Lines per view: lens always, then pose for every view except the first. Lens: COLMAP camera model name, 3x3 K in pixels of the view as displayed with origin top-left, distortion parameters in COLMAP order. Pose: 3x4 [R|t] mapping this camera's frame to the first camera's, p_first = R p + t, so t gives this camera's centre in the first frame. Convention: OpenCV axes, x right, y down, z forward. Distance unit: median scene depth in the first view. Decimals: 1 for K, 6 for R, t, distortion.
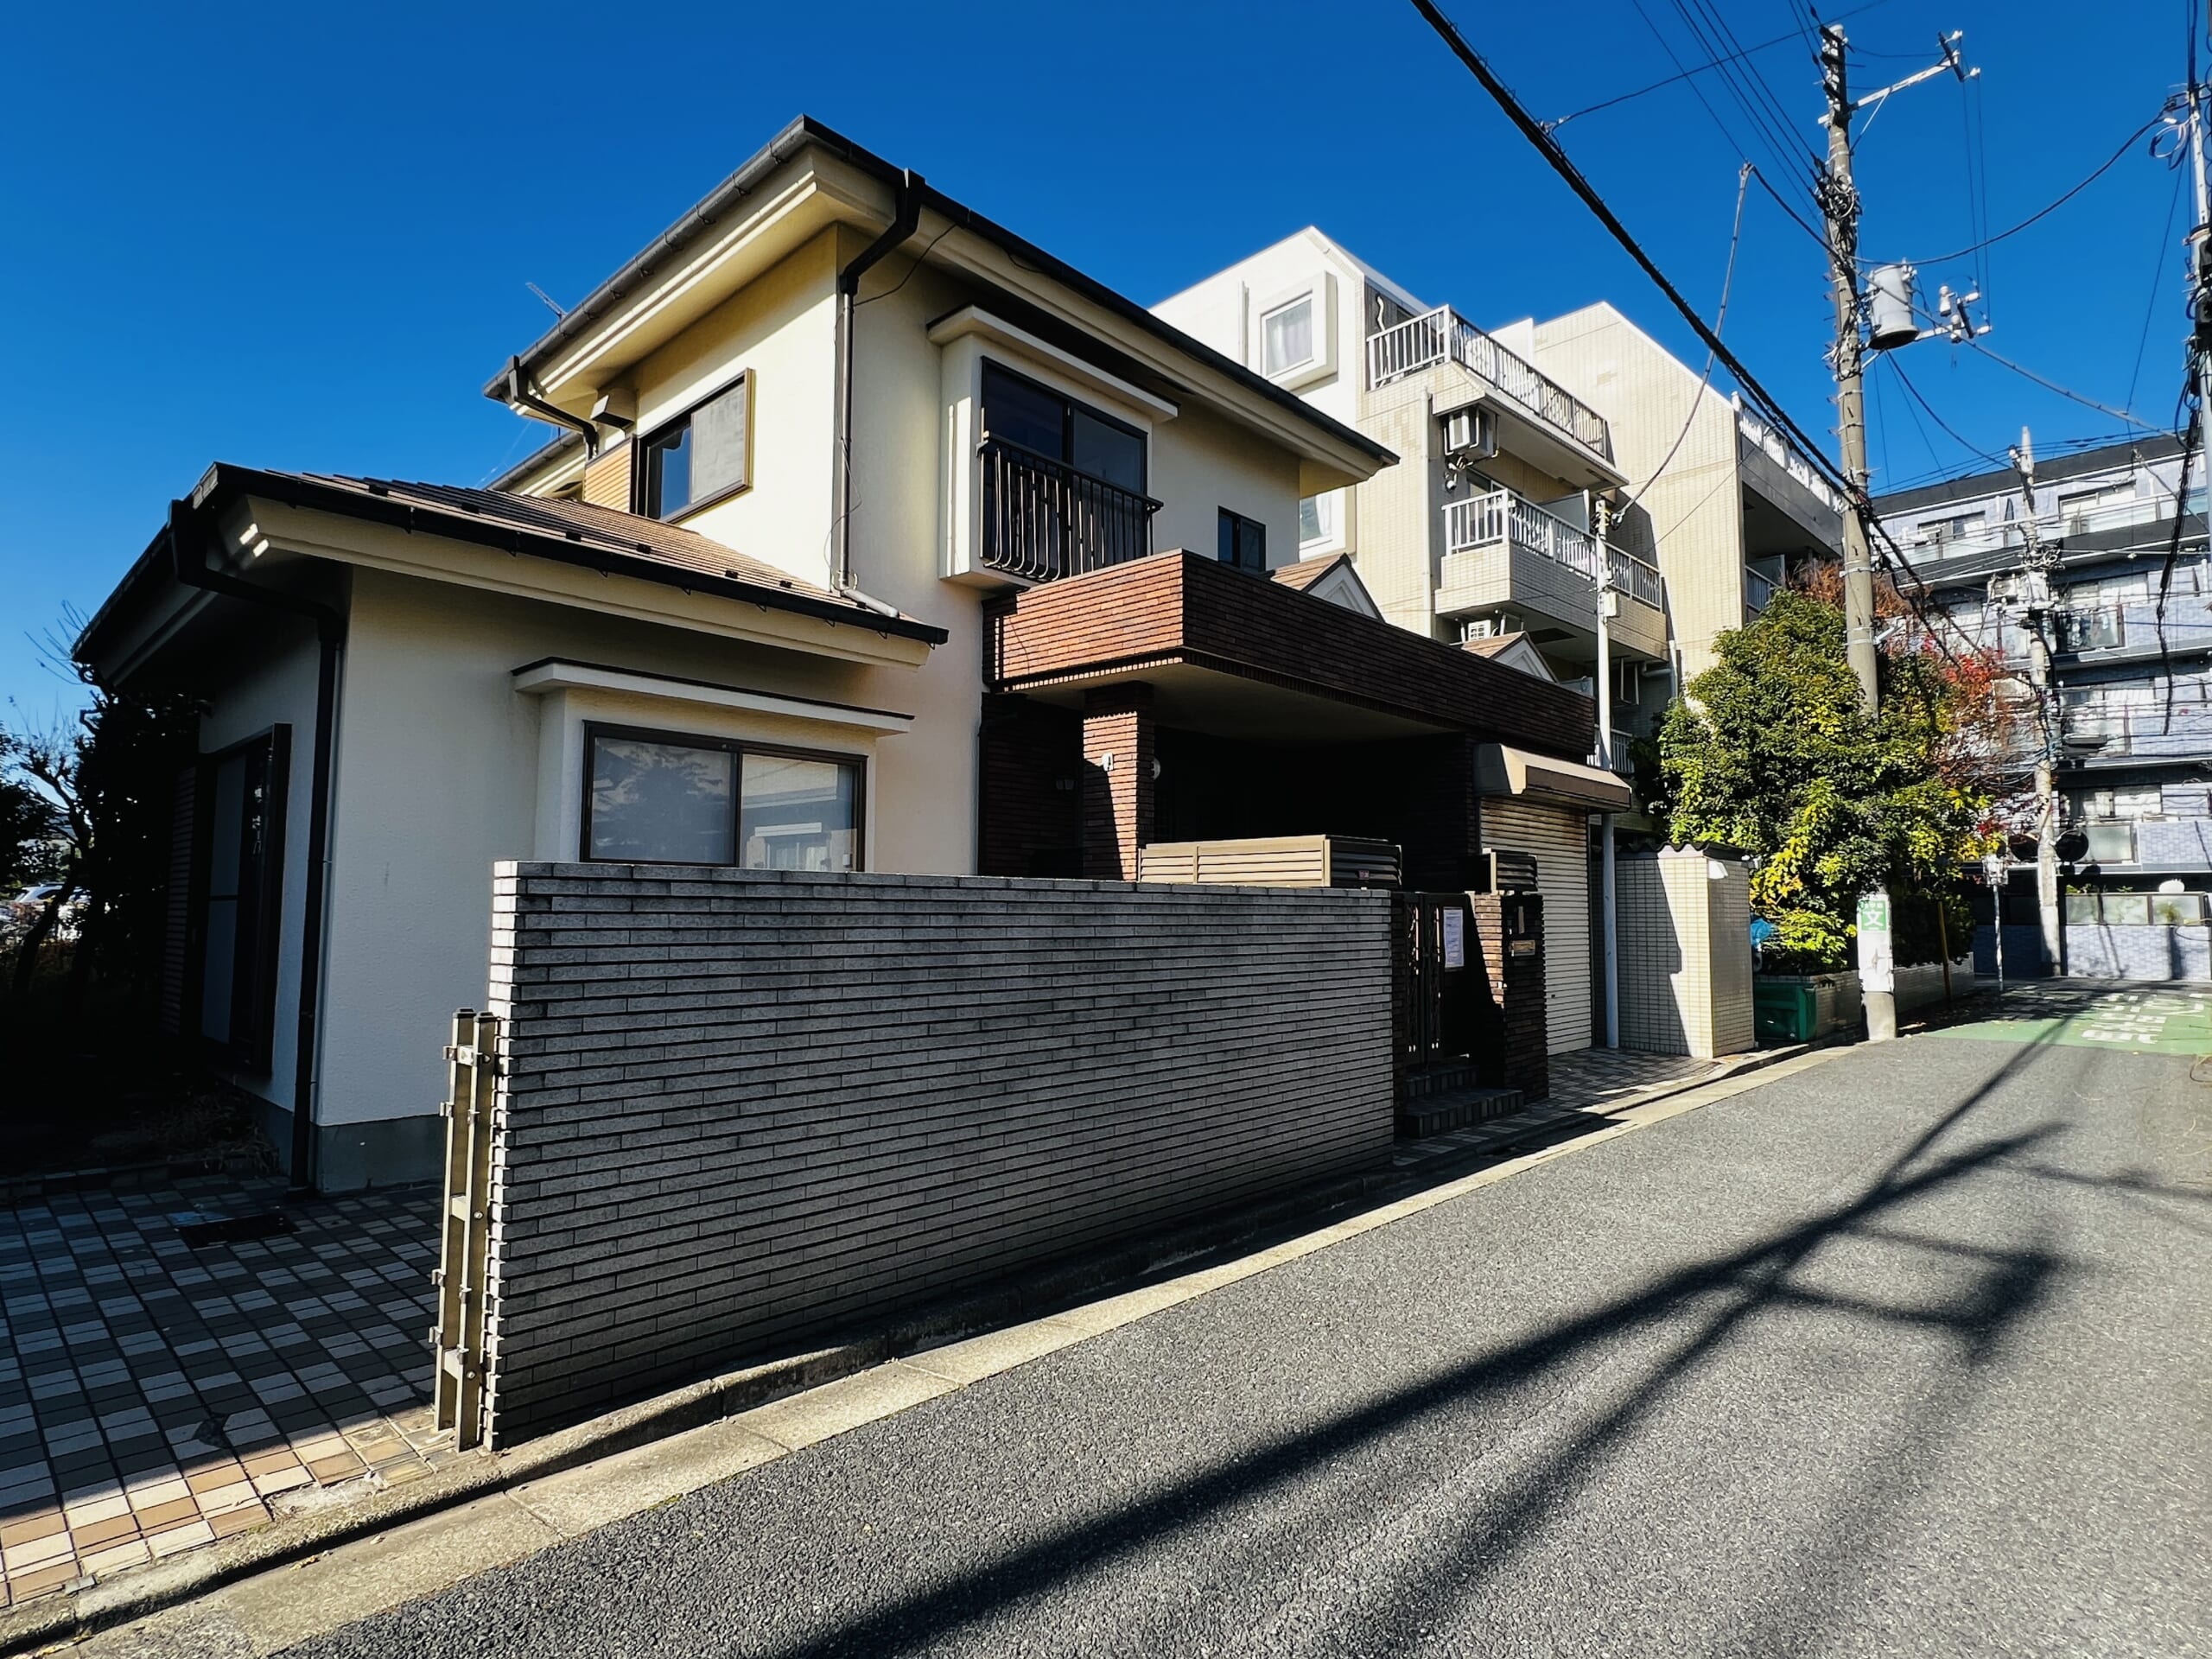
lens RADIAL K [[1156.3, 0, 1104.0], [0, 1156.3, 826.3], [0, 0, 1]] dist [-0.001053, -0.000089]
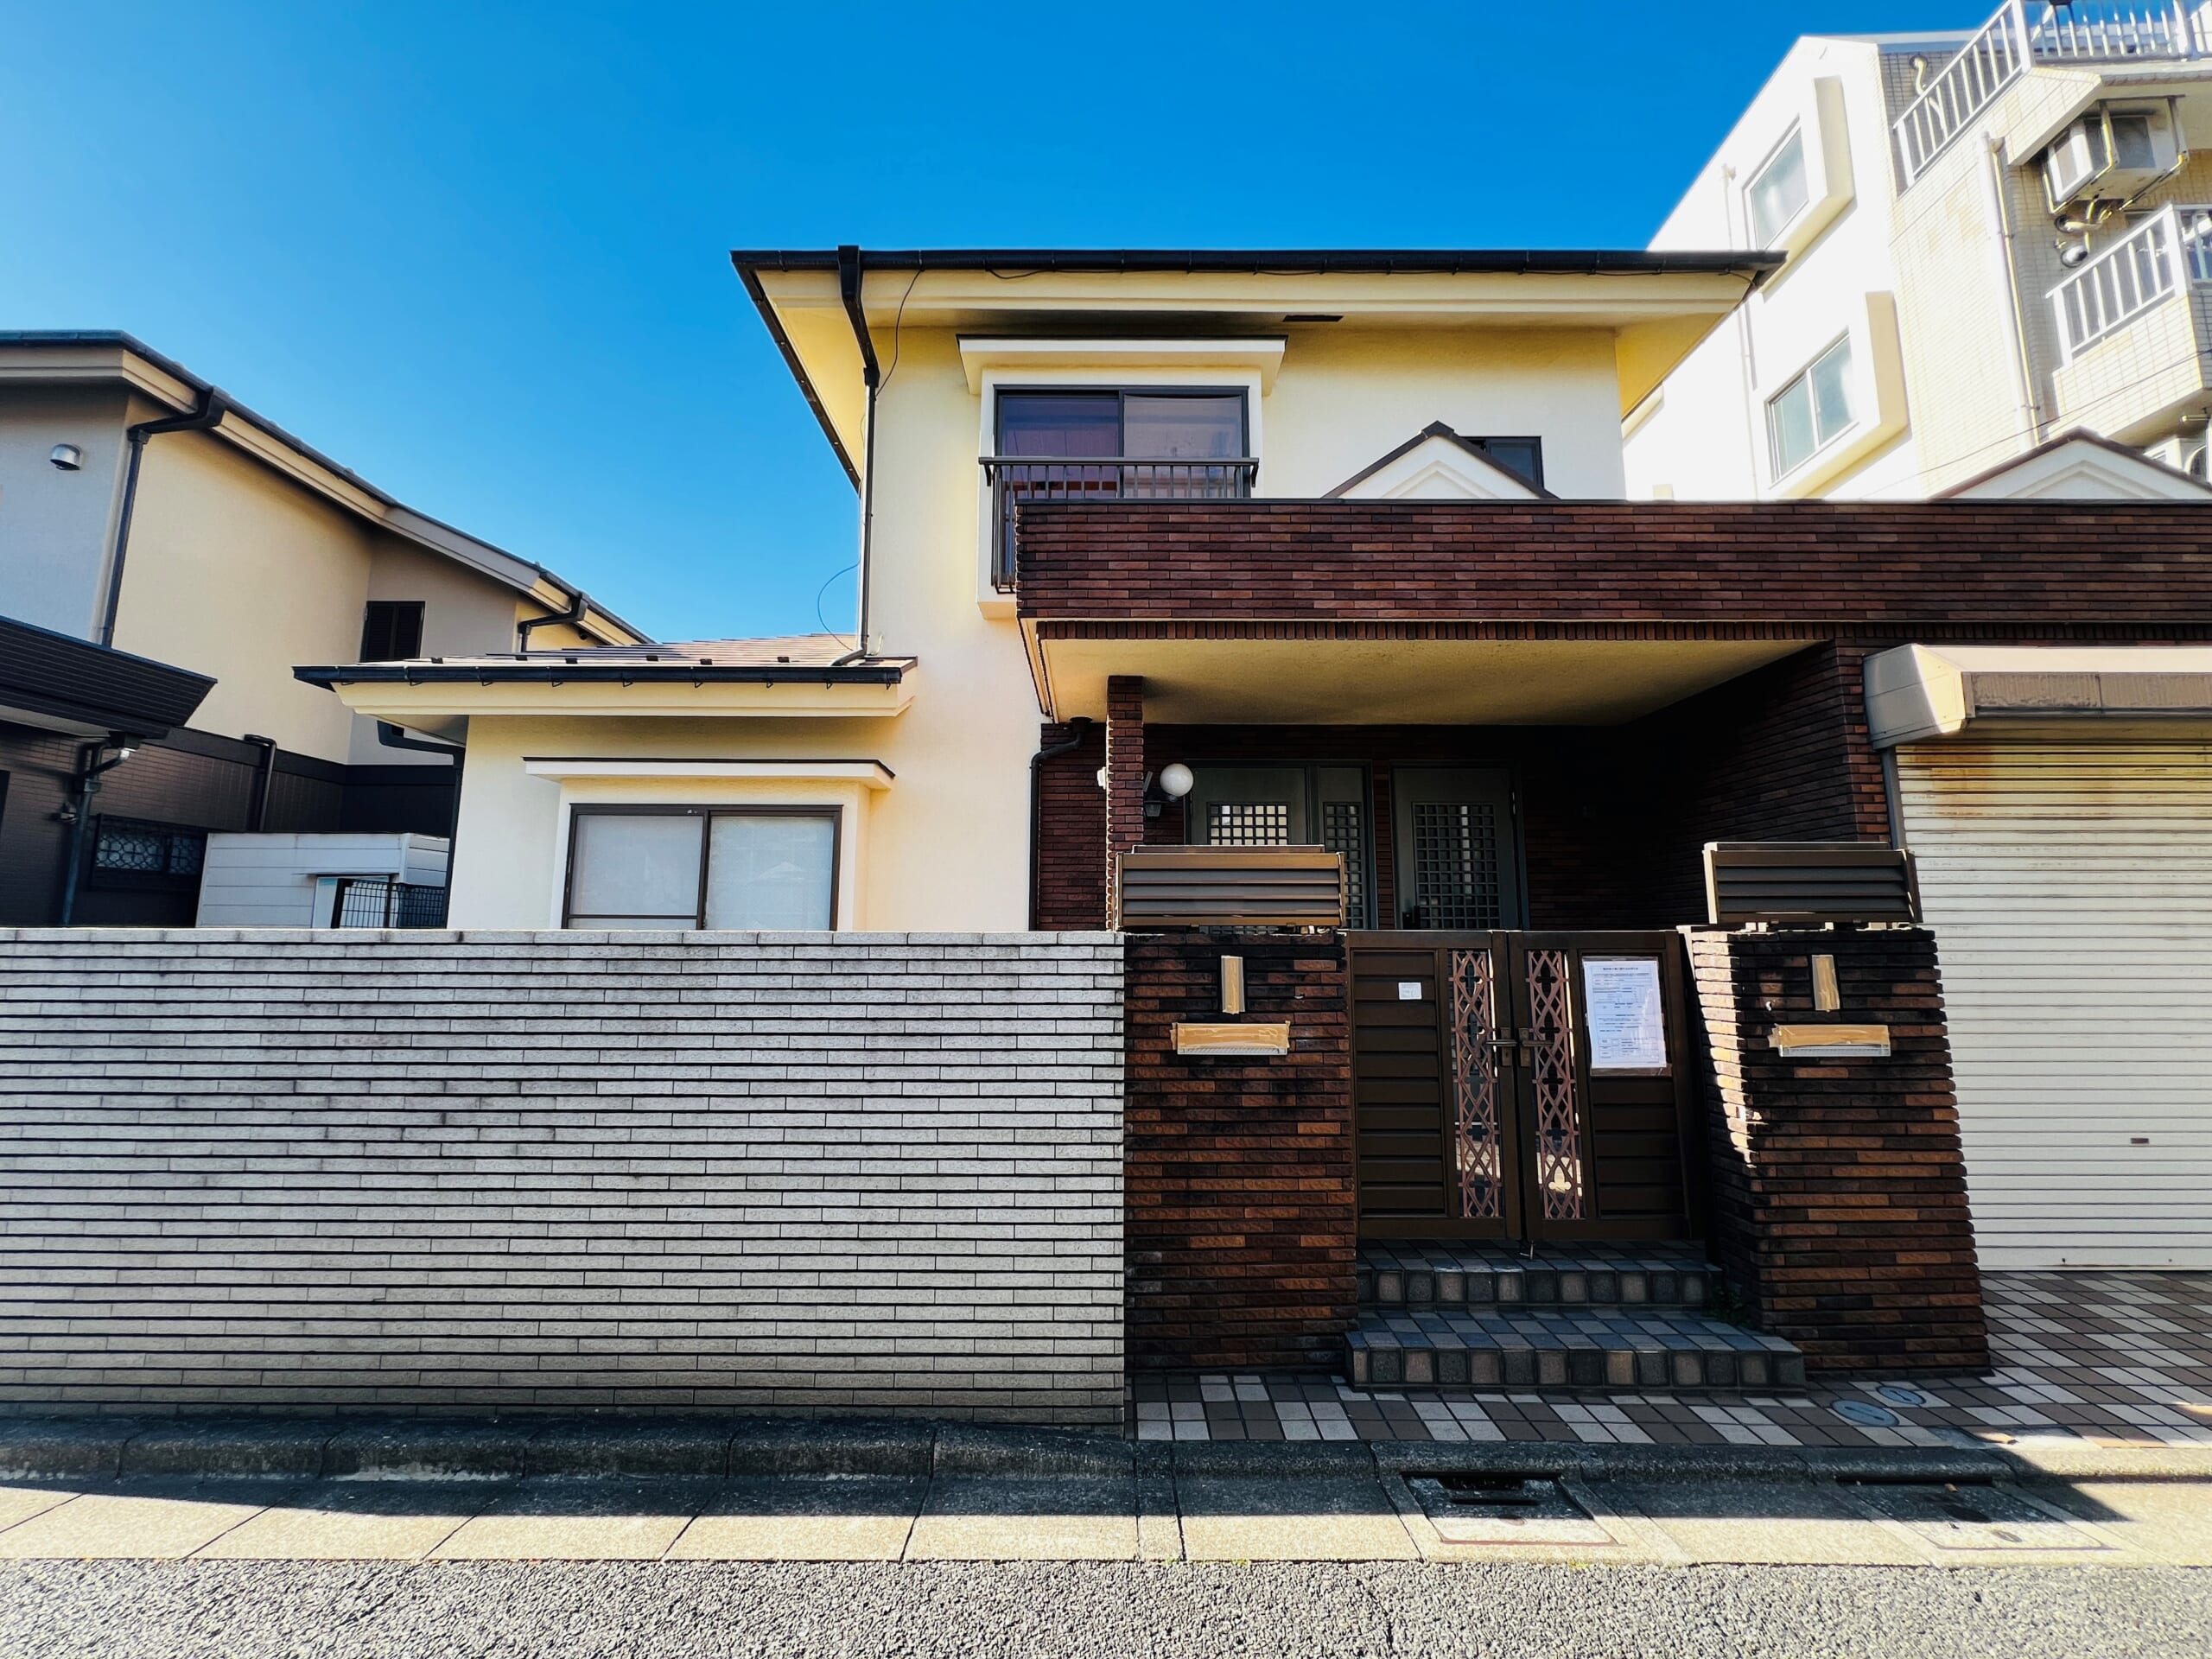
lens RADIAL K [[887.2, 0, 1112.7], [0, 887.2, 824.8], [0, 0, 1]] dist [-0.004293, 0.000711]
pose [[0.684413, -0.098622, -0.722394, 0.446454], [0.054494, 0.994957, -0.084203, 0.030544], [0.727055, 0.018263, 0.686336, 0.538307]]
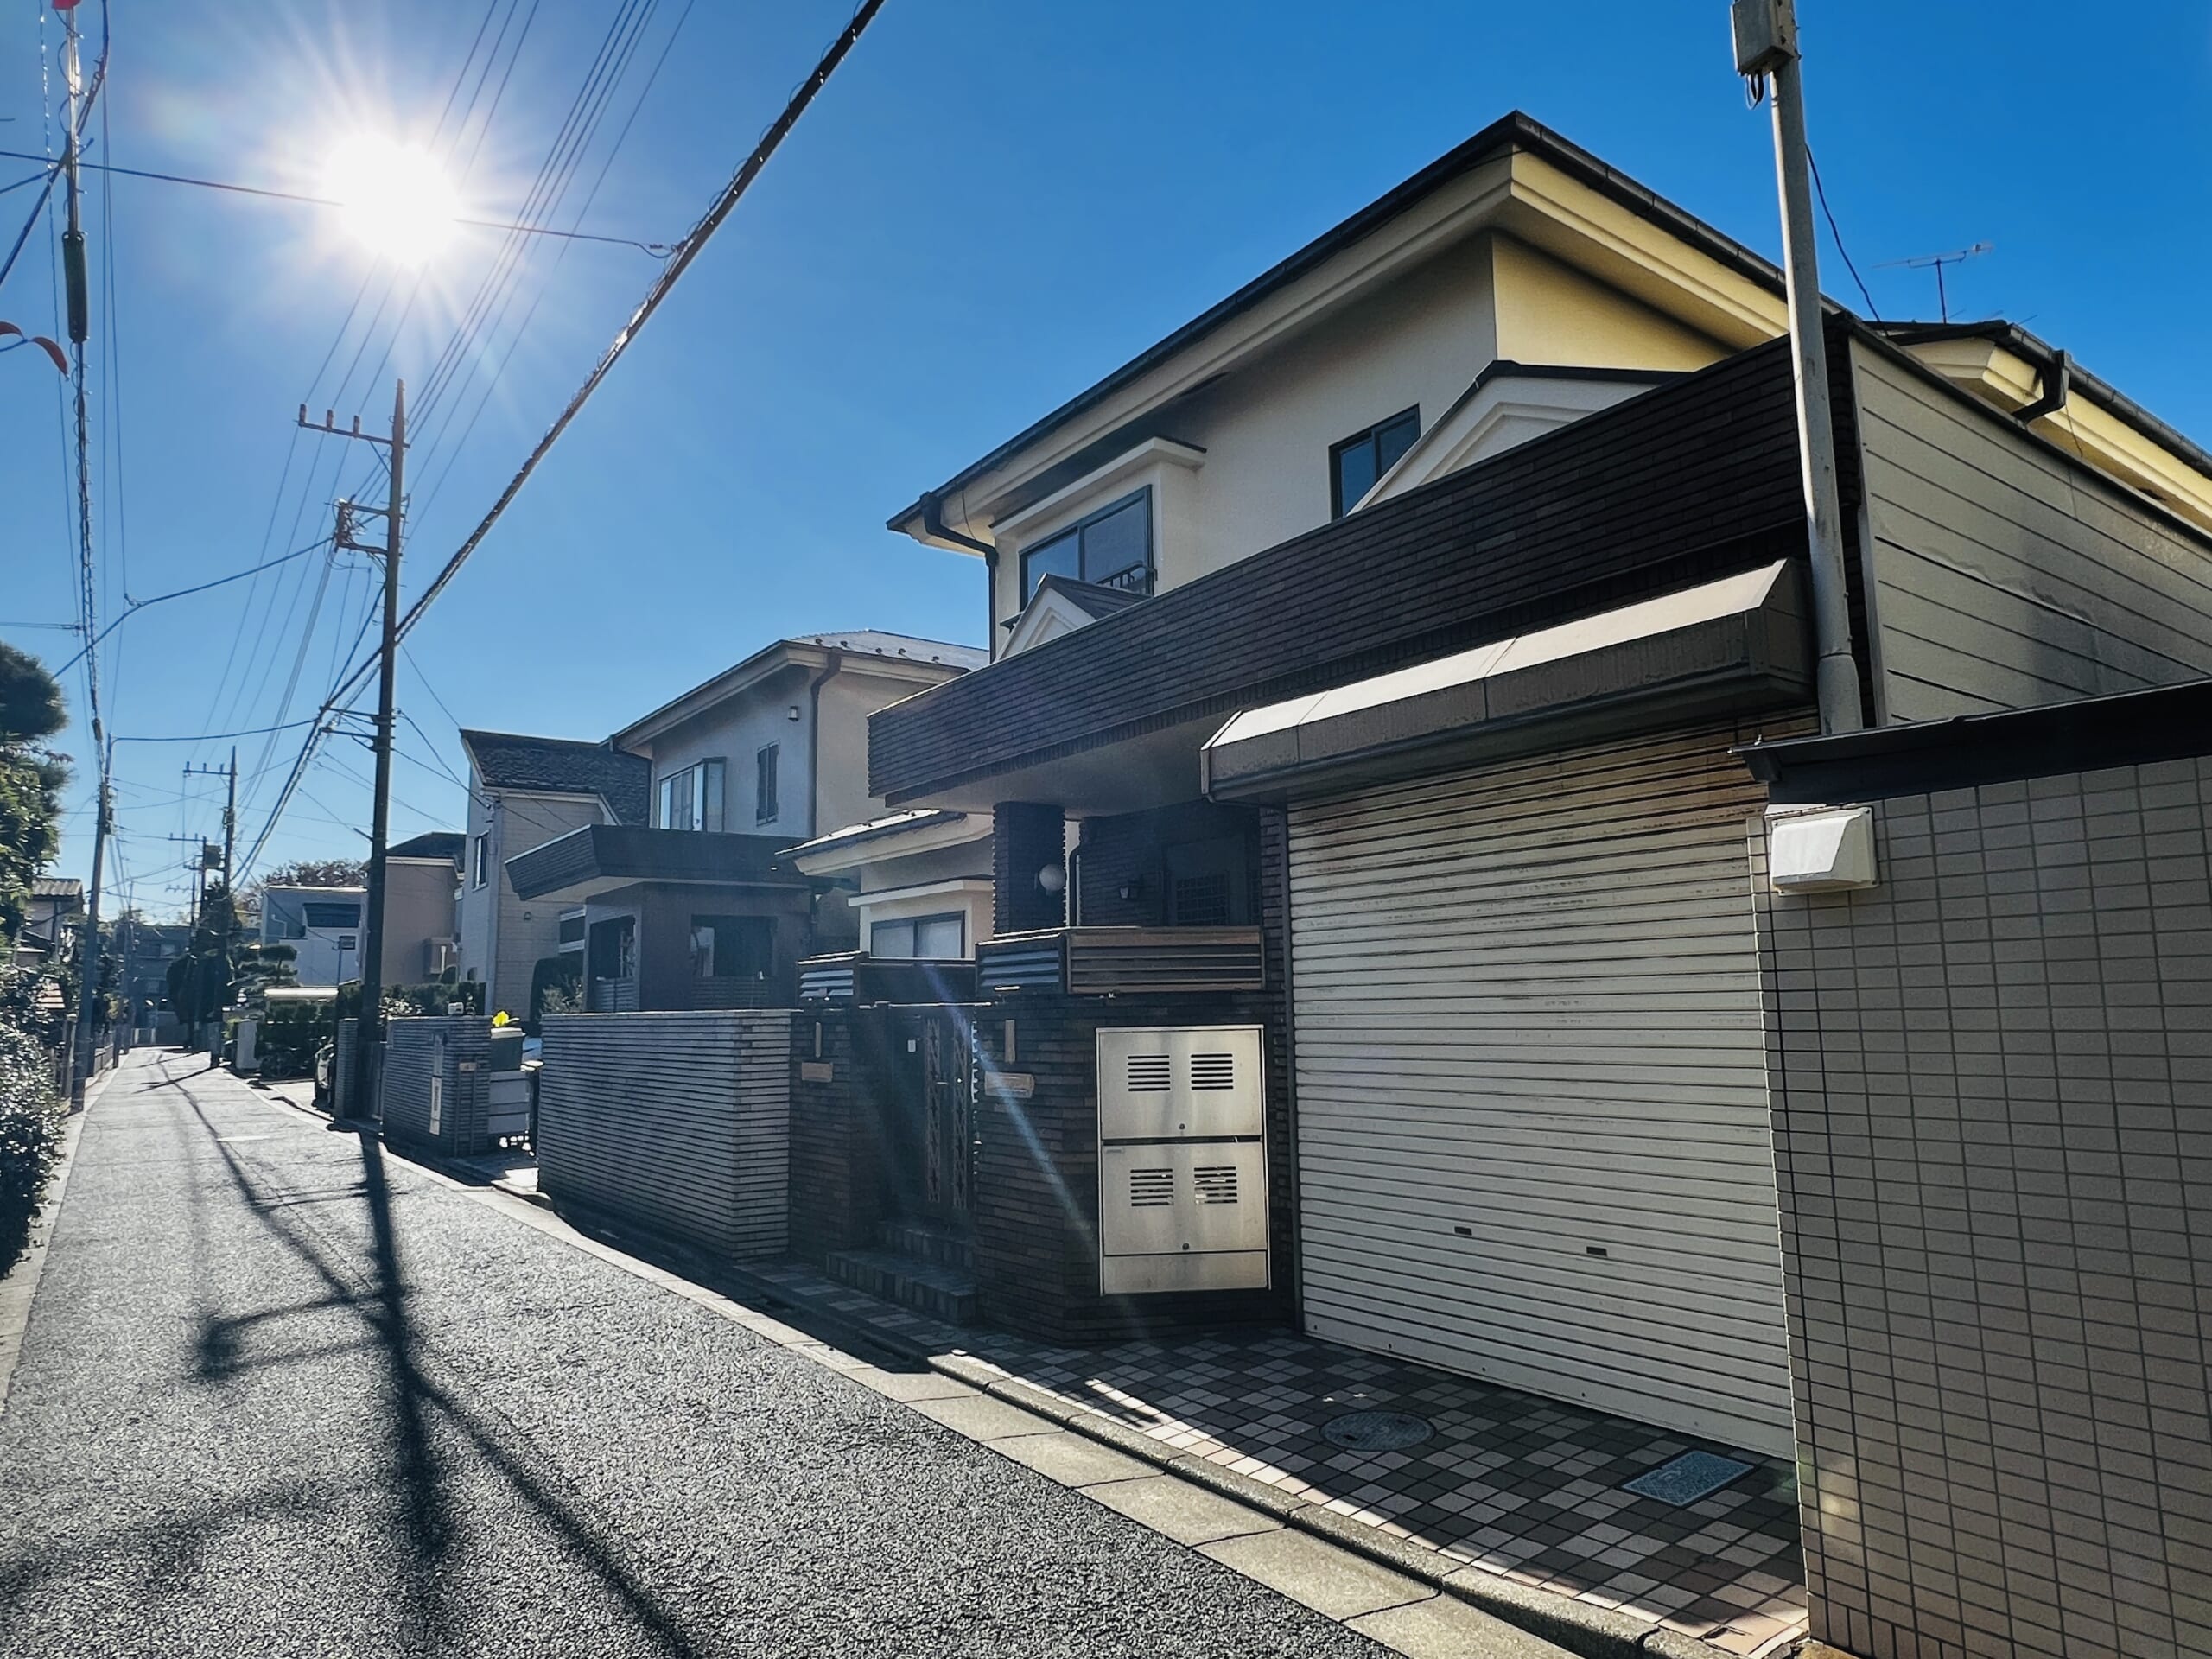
lens RADIAL K [[1345.5, 0, 1104.5], [0, 1345.5, 834.9], [0, 0, 1]] dist [-0.001669, -0.000175]
pose [[-0.187292, -0.125098, -0.974306, 1.122329], [0.089403, 0.985570, -0.143730, 0.081597], [0.978227, -0.114025, -0.173405, 1.221930]]
